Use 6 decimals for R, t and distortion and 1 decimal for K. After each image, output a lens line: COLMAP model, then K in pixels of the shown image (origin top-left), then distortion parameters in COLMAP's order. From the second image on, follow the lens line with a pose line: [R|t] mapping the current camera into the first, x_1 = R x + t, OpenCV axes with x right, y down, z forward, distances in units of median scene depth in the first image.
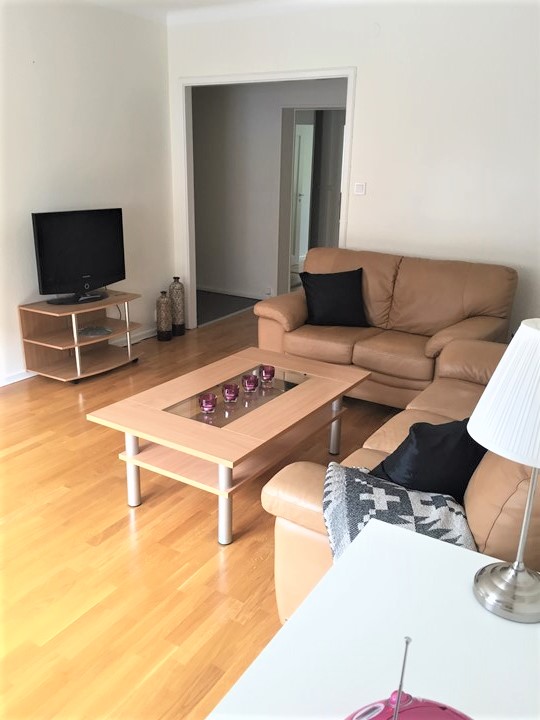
lens RADIAL K [[619.8, 0, 270.0], [0, 619.8, 360.0], [0, 0, 1]] dist [0.063049, -0.002671]
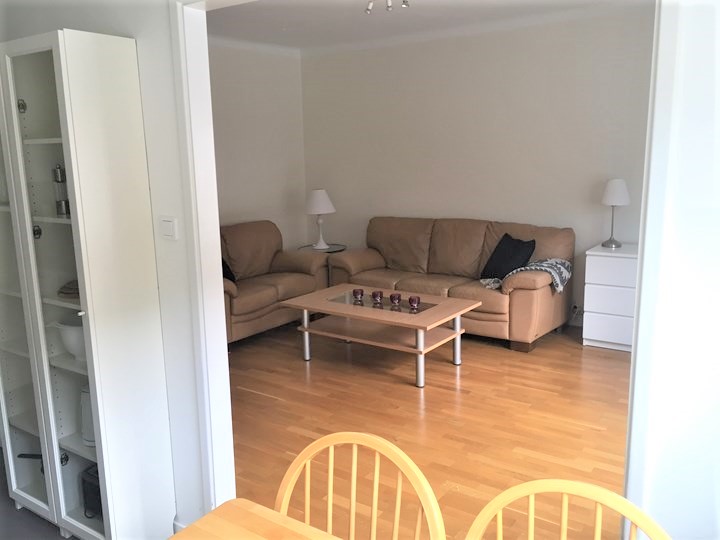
lens RADIAL K [[619.8, 0, 360.0], [0, 619.8, 270.0], [0, 0, 1]] dist [0.063049, -0.002671]
pose [[0.061391, -0.213022, 0.975117, -1.070240], [0.337273, 0.923920, 0.180604, -0.219751], [-0.939403, 0.317793, 0.128567, 0.585857]]
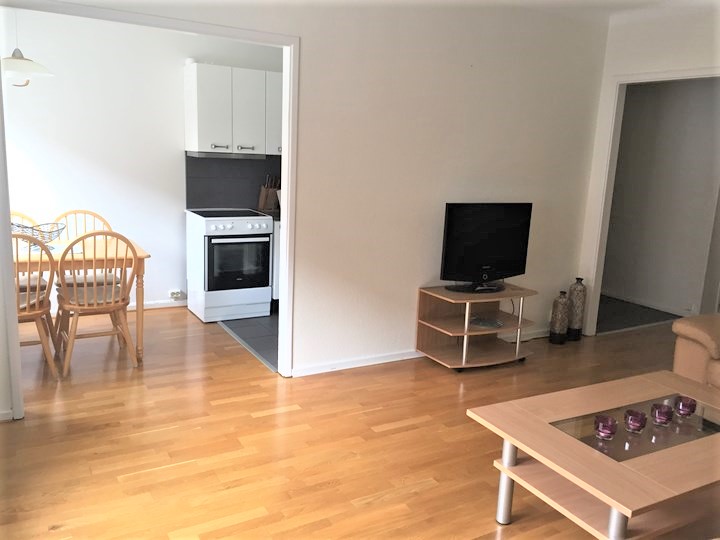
lens RADIAL K [[619.8, 0, 360.0], [0, 619.8, 270.0], [0, 0, 1]] dist [0.063049, -0.002671]
pose [[0.881026, 0.113442, -0.459264, -0.016386], [-0.173791, 0.980552, -0.091187, -0.003714], [0.439988, 0.160154, 0.883607, 0.035535]]
